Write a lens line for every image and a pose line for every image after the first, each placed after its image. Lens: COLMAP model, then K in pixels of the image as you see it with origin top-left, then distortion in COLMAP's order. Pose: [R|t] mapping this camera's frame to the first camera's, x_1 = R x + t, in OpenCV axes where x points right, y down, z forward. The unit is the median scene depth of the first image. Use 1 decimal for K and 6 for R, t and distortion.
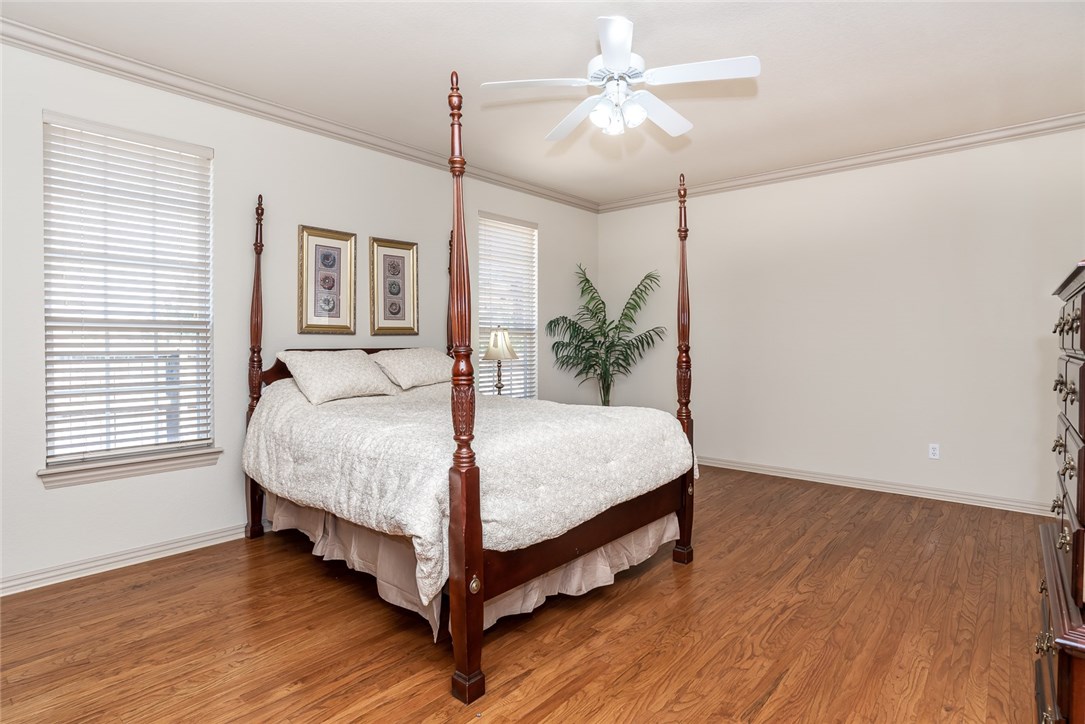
lens RADIAL K [[573.4, 0, 541.0], [0, 573.4, 341.4], [0, 0, 1]] dist [-0.029565, 0.001175]
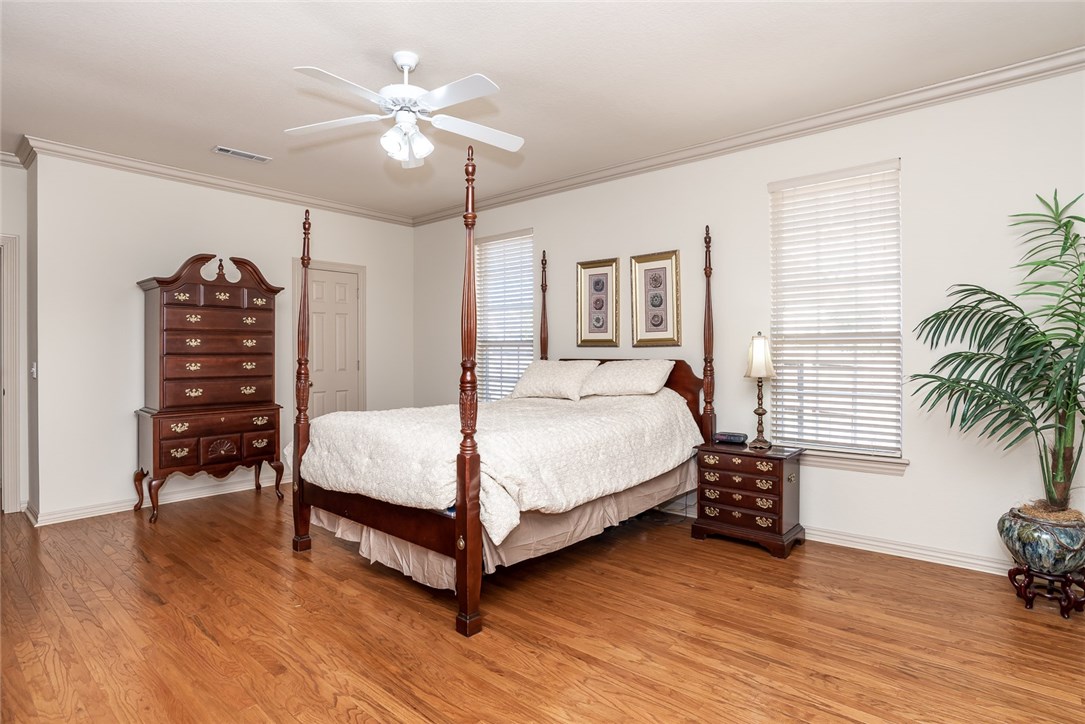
lens RADIAL K [[546.9, 0, 542.5], [0, 546.9, 362.0], [0, 0, 1]] dist [-0.040182, 0.000309]
pose [[0.005053, 0.023288, -0.999716, 0.796985], [0.001973, 0.999727, 0.023299, -0.006726], [0.999985, -0.002091, 0.005005, 0.876533]]
